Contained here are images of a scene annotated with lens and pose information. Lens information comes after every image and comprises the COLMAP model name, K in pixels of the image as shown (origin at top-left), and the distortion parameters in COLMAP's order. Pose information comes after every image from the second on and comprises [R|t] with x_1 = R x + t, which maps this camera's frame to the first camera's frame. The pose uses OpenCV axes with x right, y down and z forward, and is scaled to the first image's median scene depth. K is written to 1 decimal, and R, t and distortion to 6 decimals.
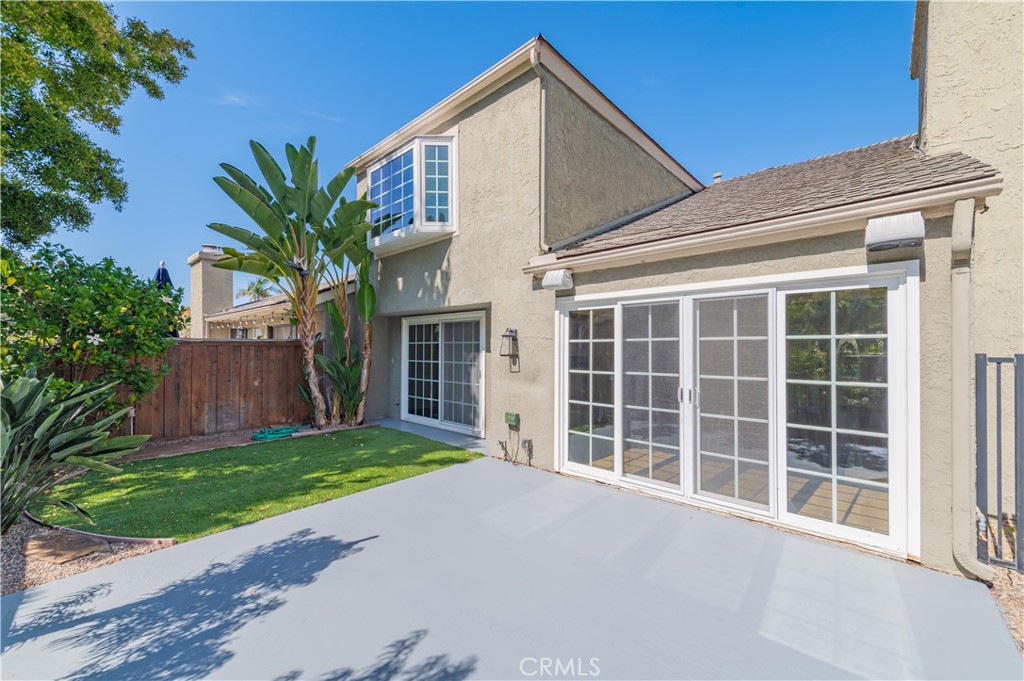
lens RADIAL K [[399.2, 0, 513.5], [0, 399.2, 331.7], [0, 0, 1]] dist [0.002505, -0.000104]
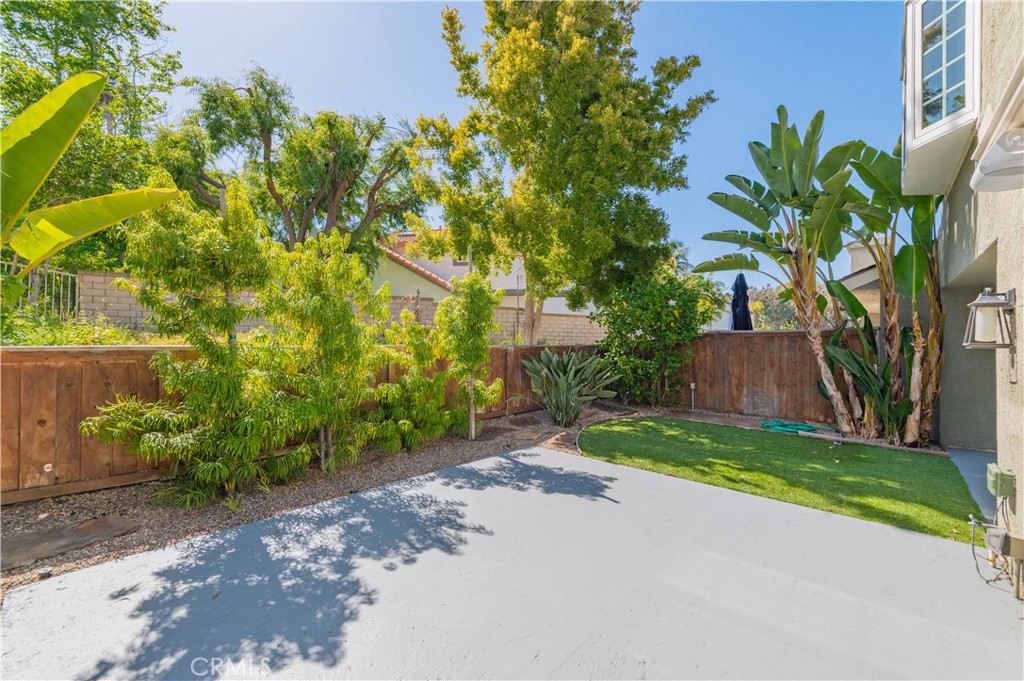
lens RADIAL K [[399.2, 0, 513.5], [0, 399.2, 331.7], [0, 0, 1]] dist [0.002505, -0.000104]
pose [[-0.012544, -0.026894, -0.999560, 0.389201], [0.036557, 0.998958, -0.027336, 0.028694], [0.999253, -0.036883, -0.011548, 0.368422]]
